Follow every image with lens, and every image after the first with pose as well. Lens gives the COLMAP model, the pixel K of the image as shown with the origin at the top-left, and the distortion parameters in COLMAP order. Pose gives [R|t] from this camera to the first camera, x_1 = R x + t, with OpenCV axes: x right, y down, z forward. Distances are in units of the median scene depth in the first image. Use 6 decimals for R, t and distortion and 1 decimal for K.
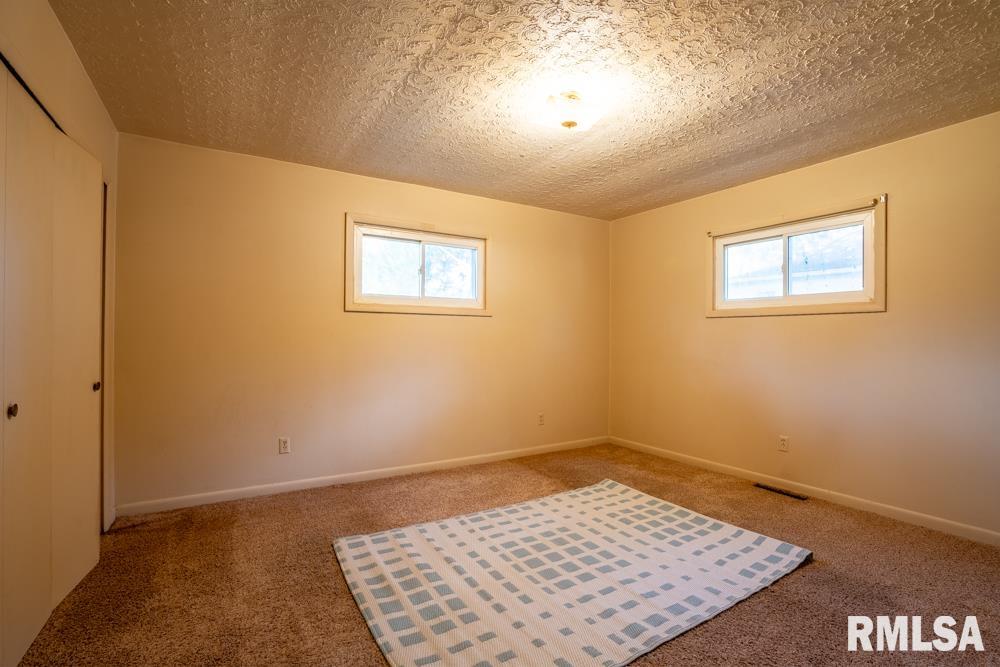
lens RADIAL K [[463.4, 0, 503.6], [0, 463.4, 337.1], [0, 0, 1]] dist [-0.040084, 0.001465]
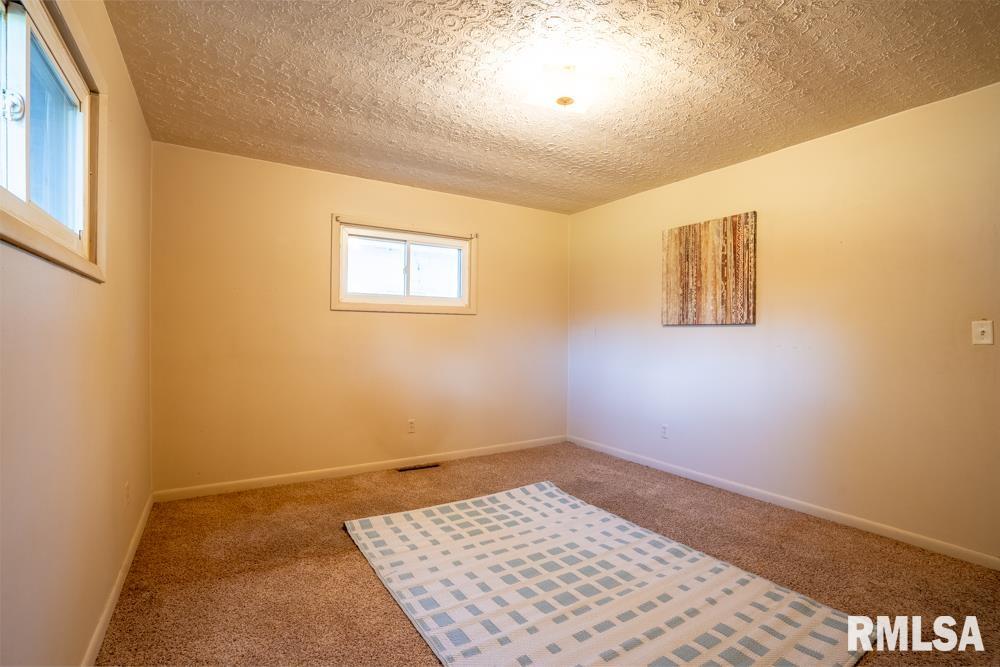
lens RADIAL K [[463.4, 0, 502.4], [0, 463.4, 335.8], [0, 0, 1]] dist [-0.040084, 0.001465]
pose [[-0.014021, -0.007122, 0.999876, -0.684837], [-0.005147, 0.999962, 0.007050, 0.000117], [-0.999888, -0.005047, -0.014057, 1.008704]]
